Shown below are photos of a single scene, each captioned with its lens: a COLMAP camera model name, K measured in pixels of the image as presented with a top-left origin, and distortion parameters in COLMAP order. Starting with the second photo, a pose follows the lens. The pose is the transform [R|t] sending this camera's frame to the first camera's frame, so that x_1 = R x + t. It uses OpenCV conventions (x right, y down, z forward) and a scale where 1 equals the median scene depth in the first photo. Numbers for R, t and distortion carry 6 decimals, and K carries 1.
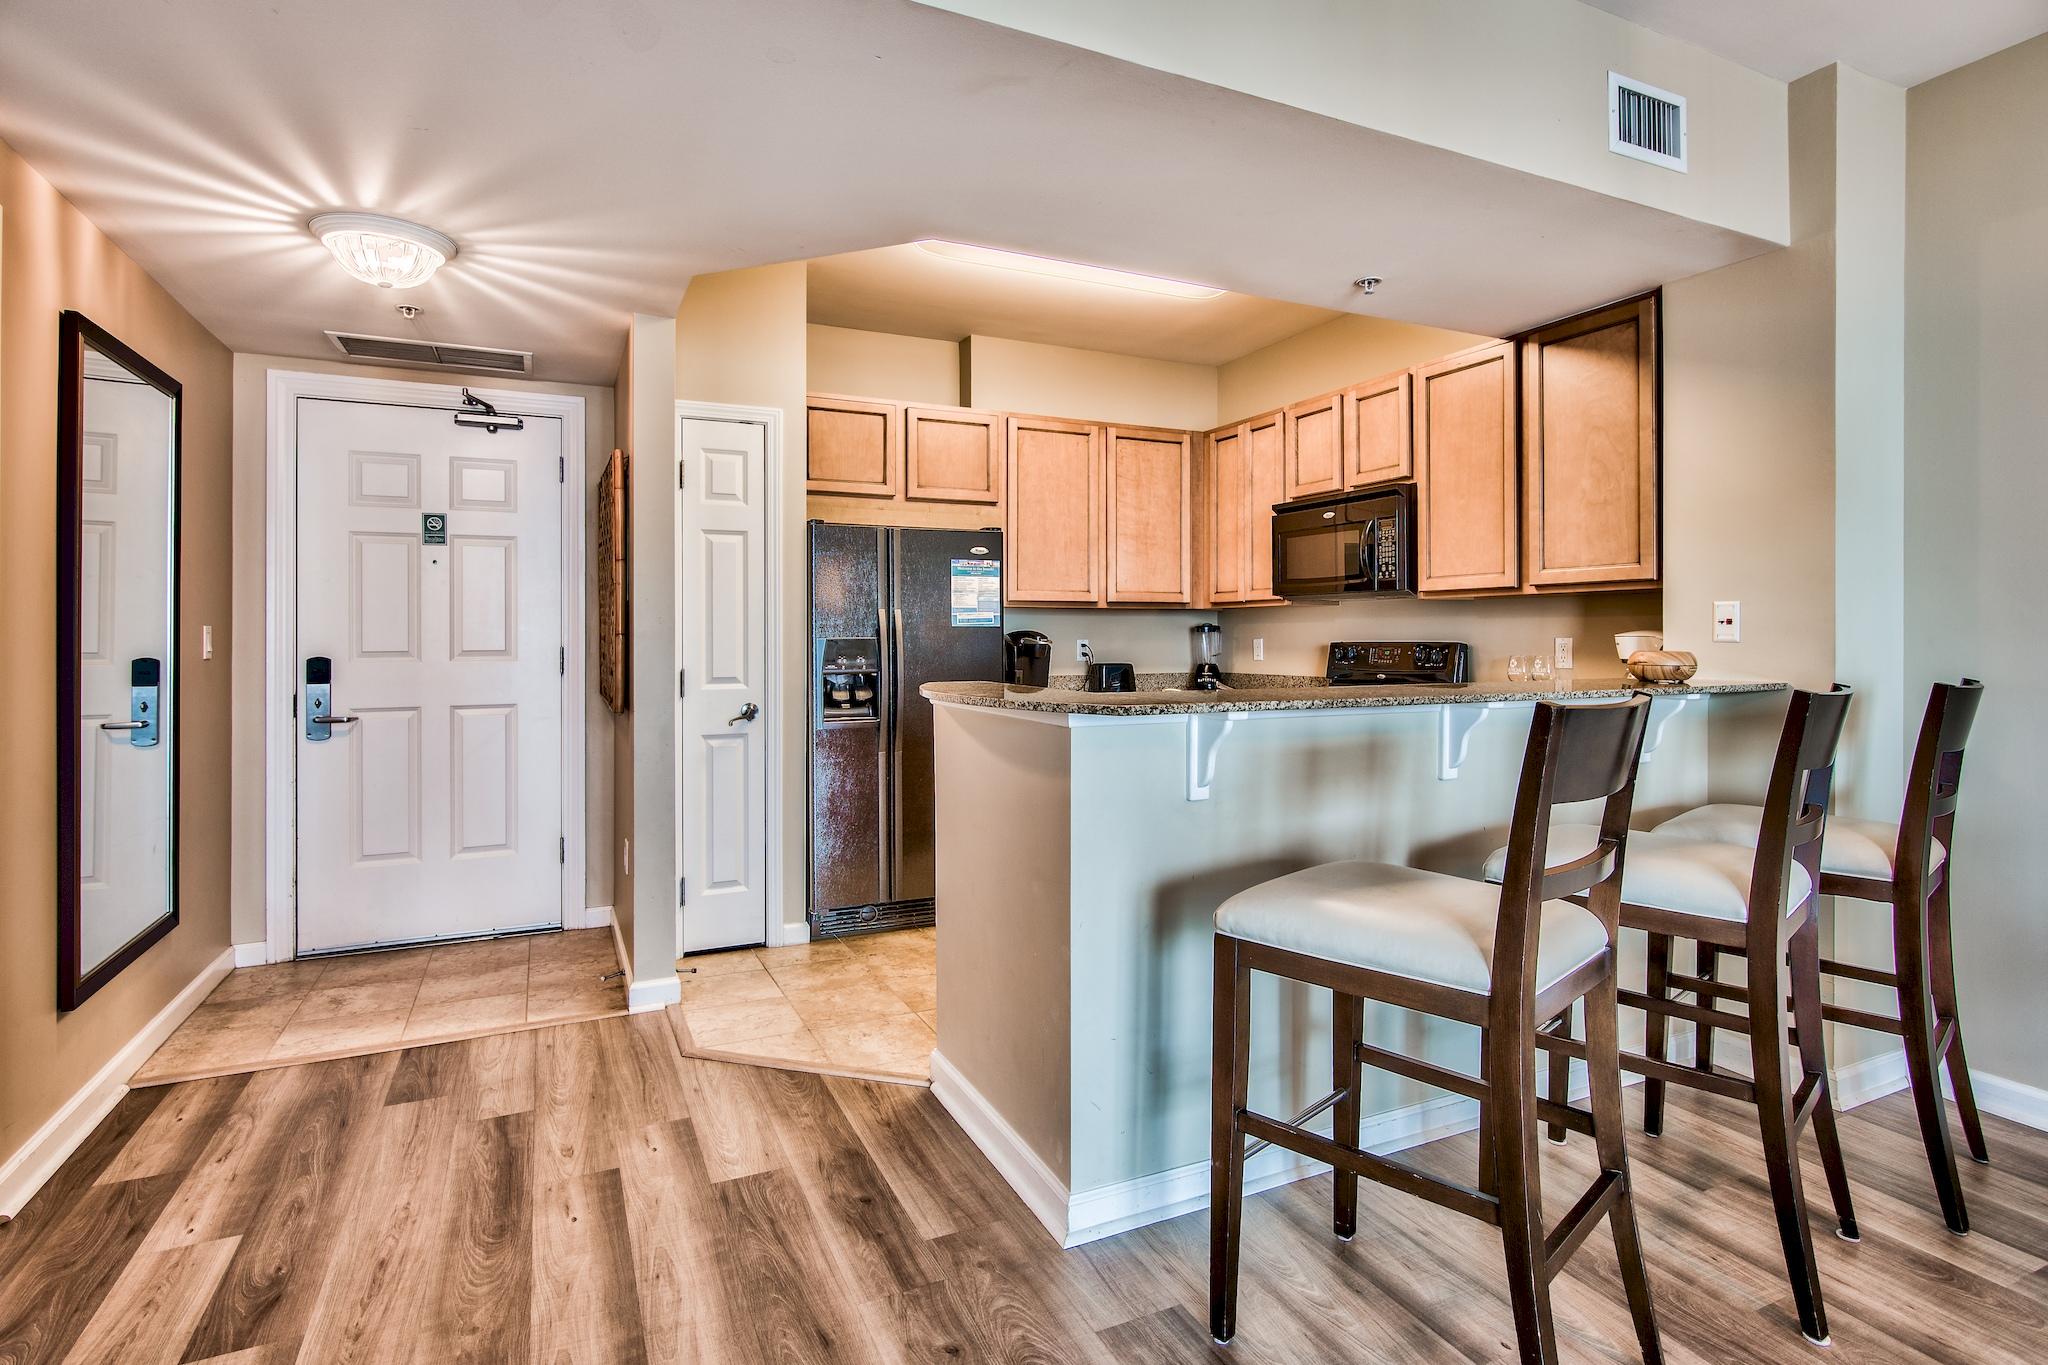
lens RADIAL K [[1019.2, 0, 1026.1], [0, 1019.2, 633.4], [0, 0, 1]] dist [0.004921, -0.002802]
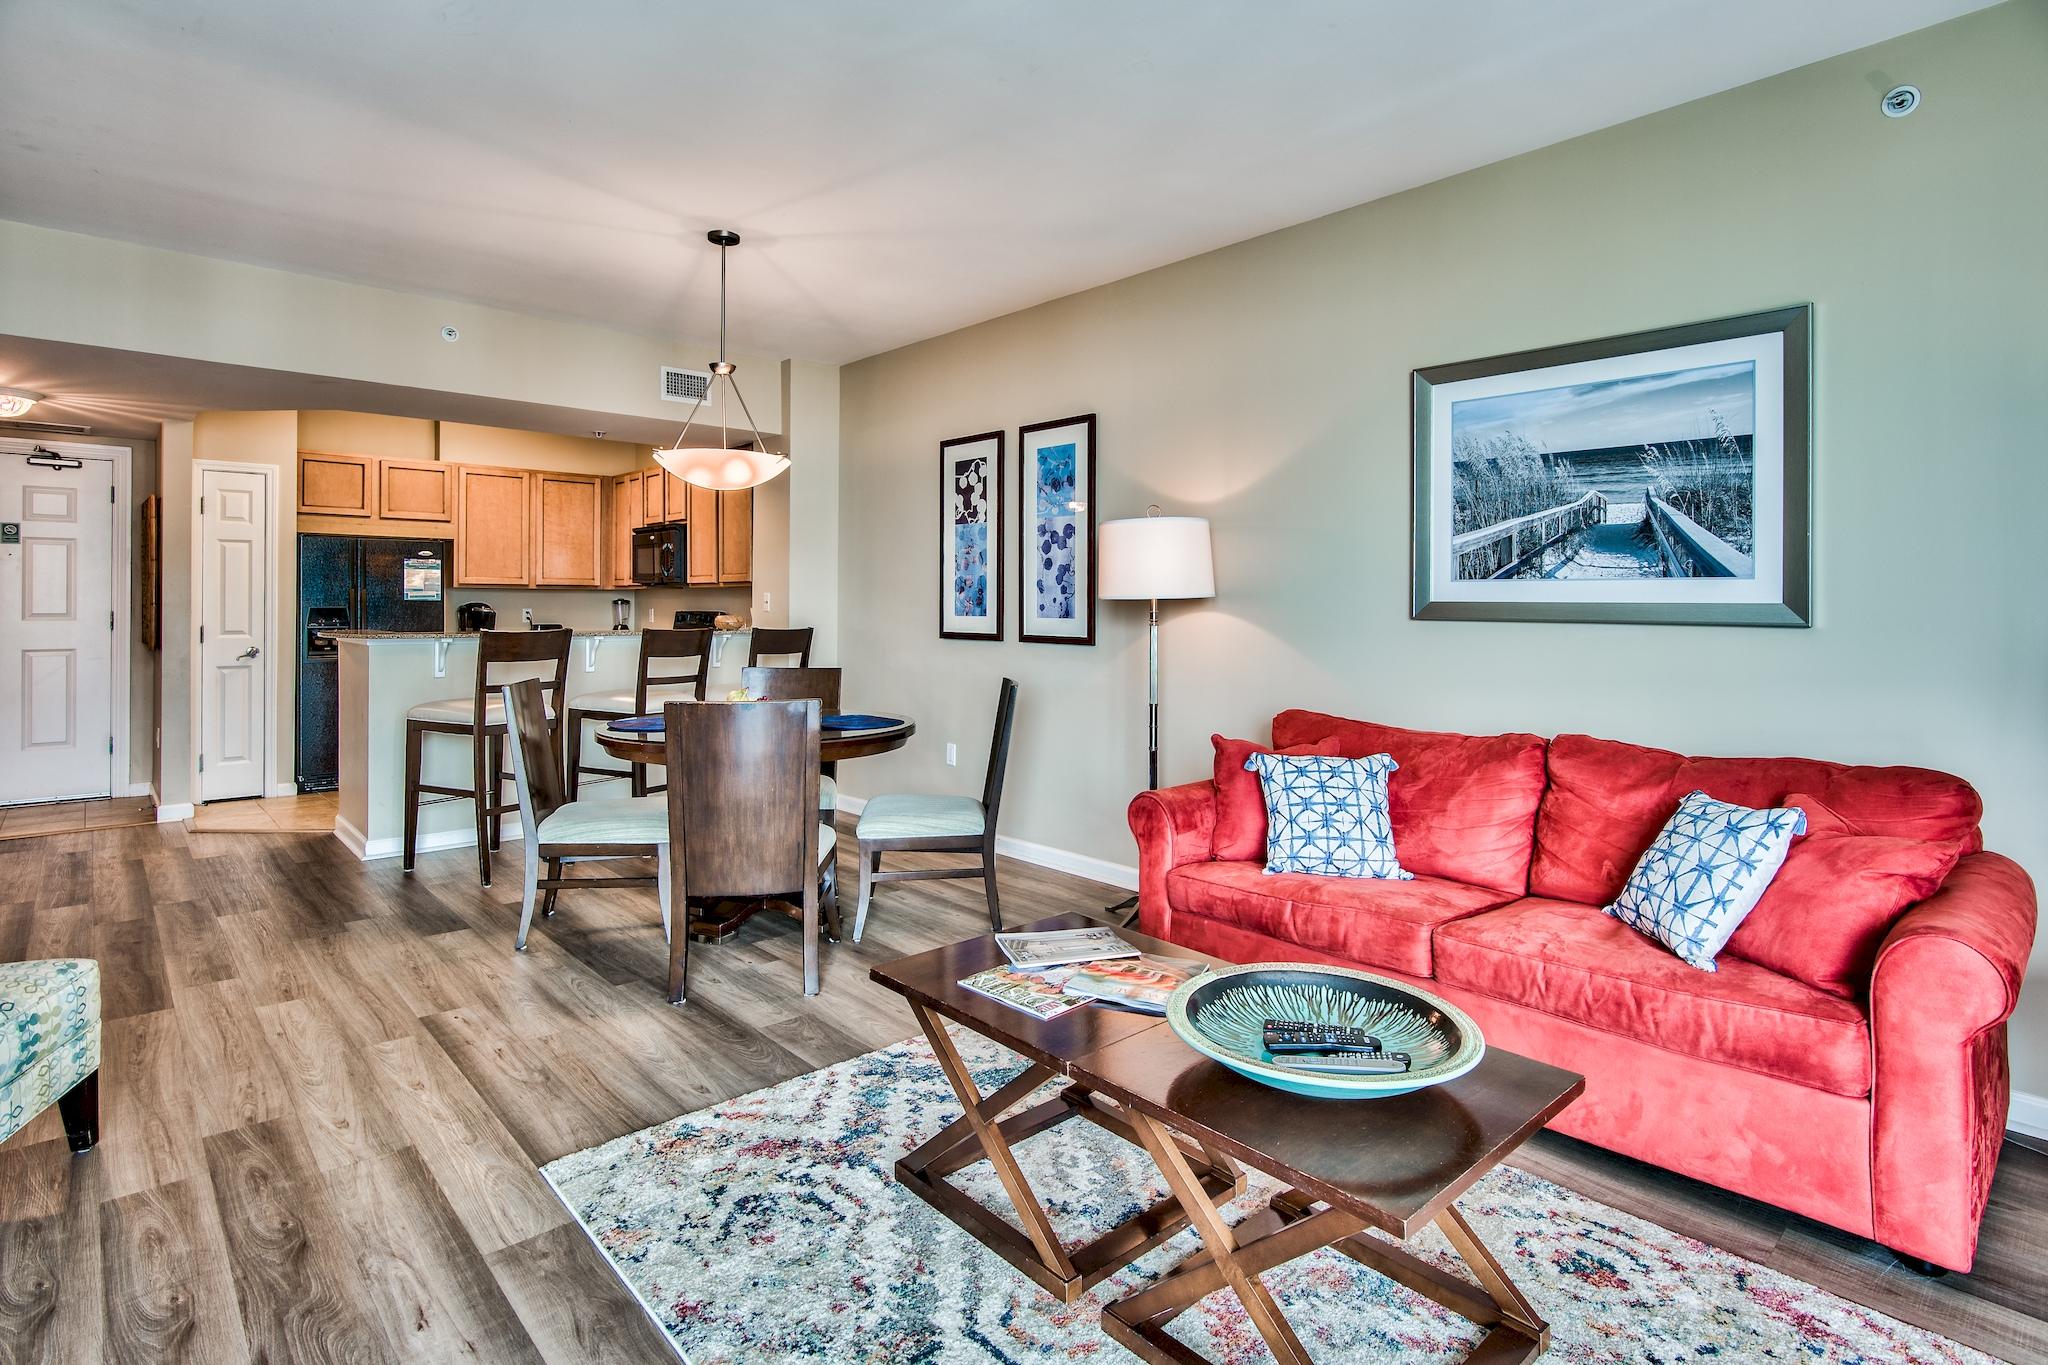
lens RADIAL K [[1019.2, 0, 1024.1], [0, 1019.2, 606.1], [0, 0, 1]] dist [0.004921, -0.002802]
pose [[0.956649, 0.007019, 0.291159, 0.457313], [-0.007875, 0.999967, 0.001768, -0.008934], [-0.291137, -0.003985, 0.956673, -0.970077]]
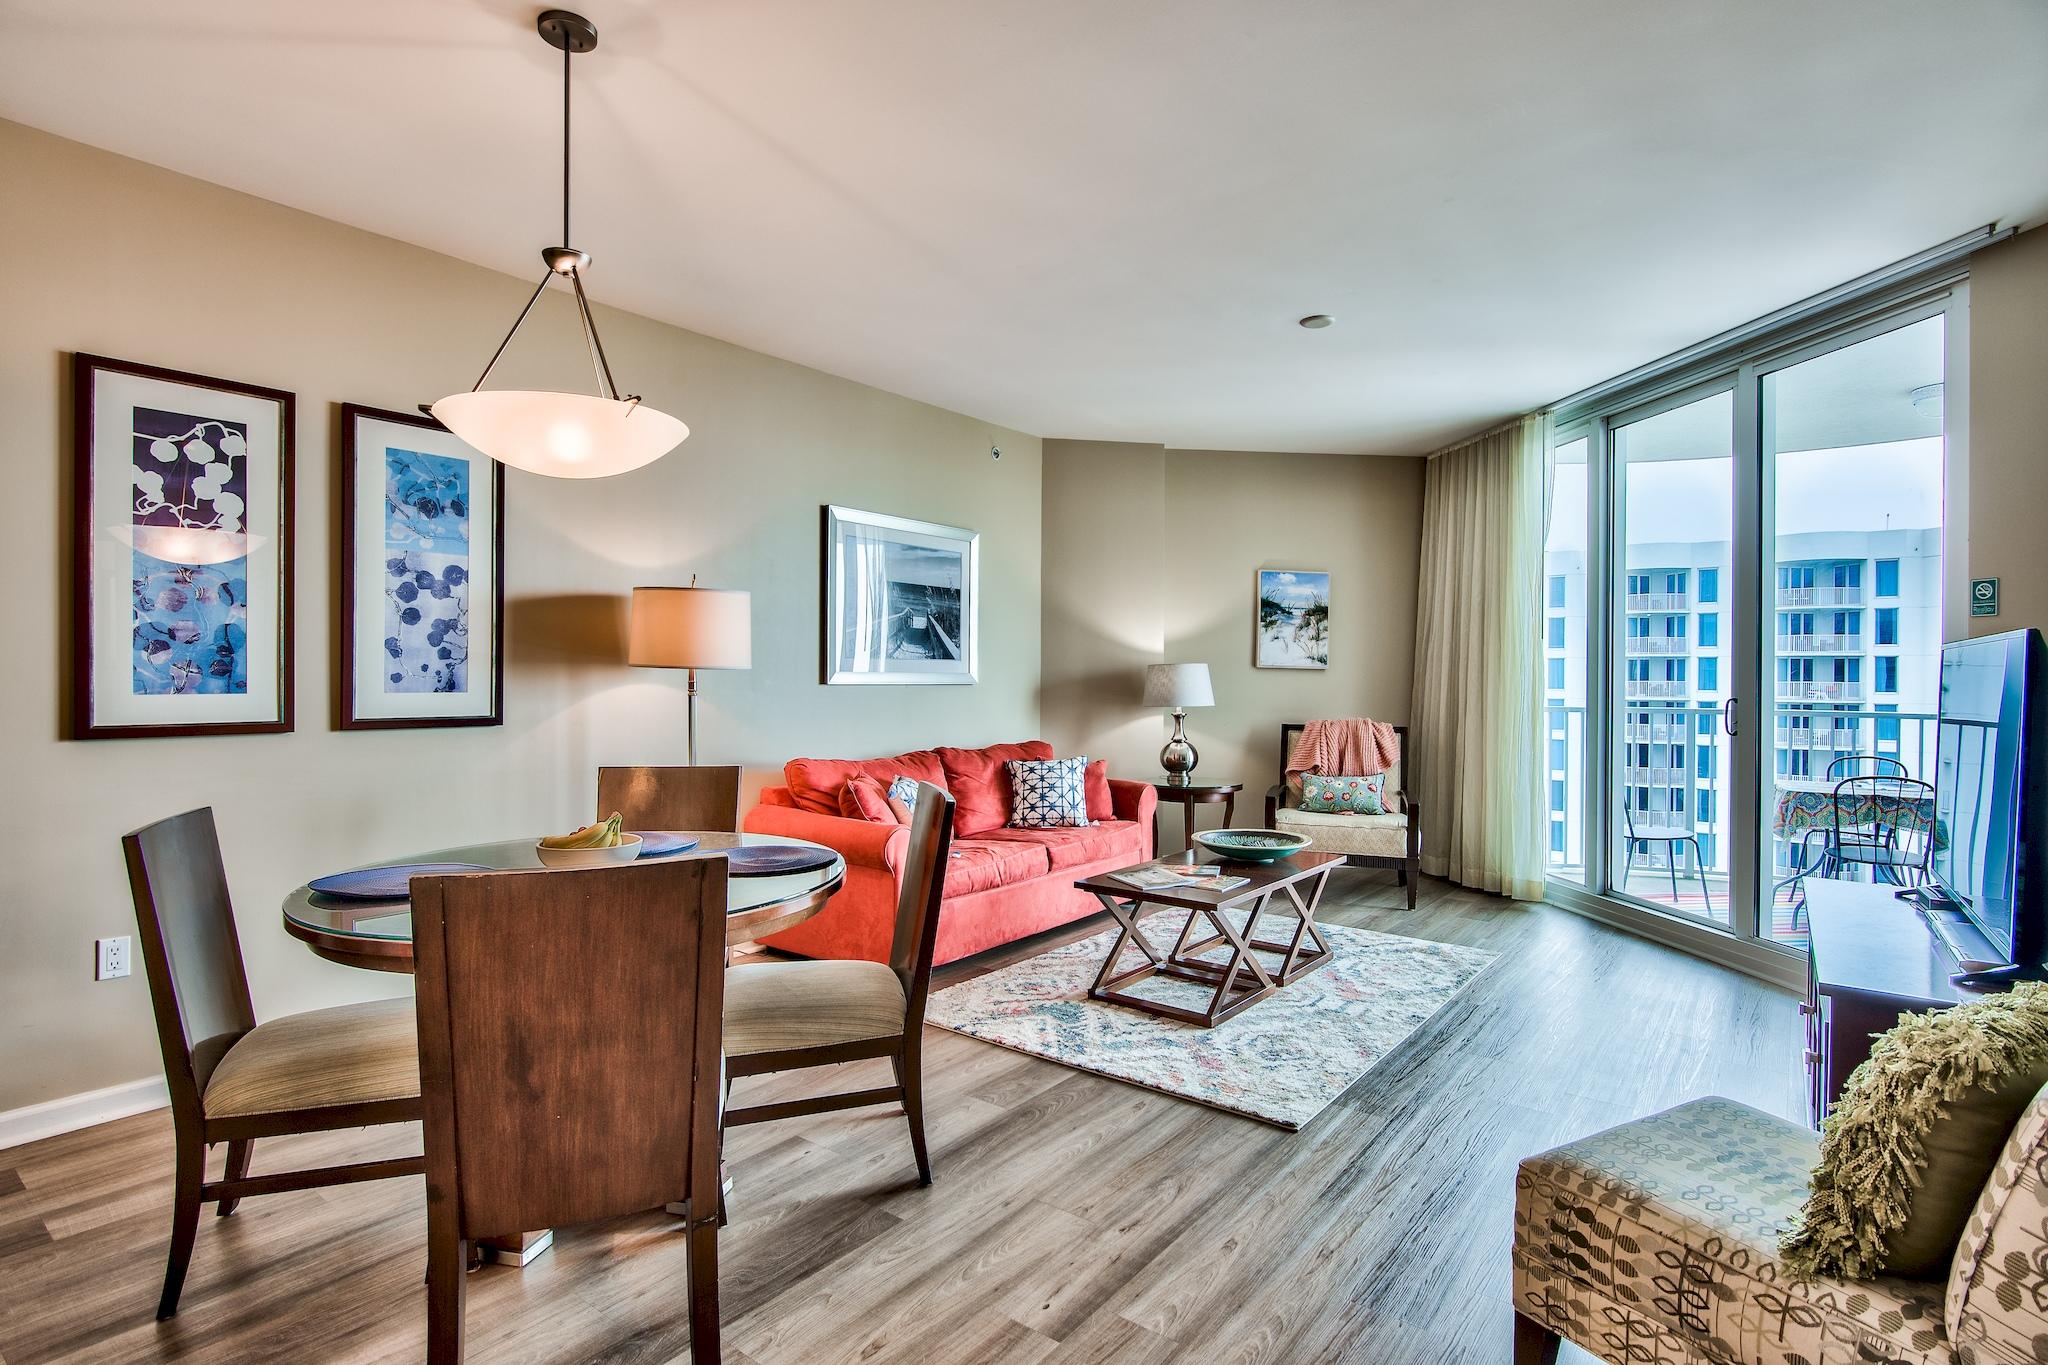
lens RADIAL K [[1019.2, 0, 1015.4], [0, 1019.2, 682.0], [0, 0, 1]] dist [0.004921, -0.002802]
pose [[-0.443279, -0.007773, 0.896350, -0.216973], [-0.006224, 0.999965, 0.005593, -0.009750], [-0.896362, -0.003100, -0.443312, 0.203746]]
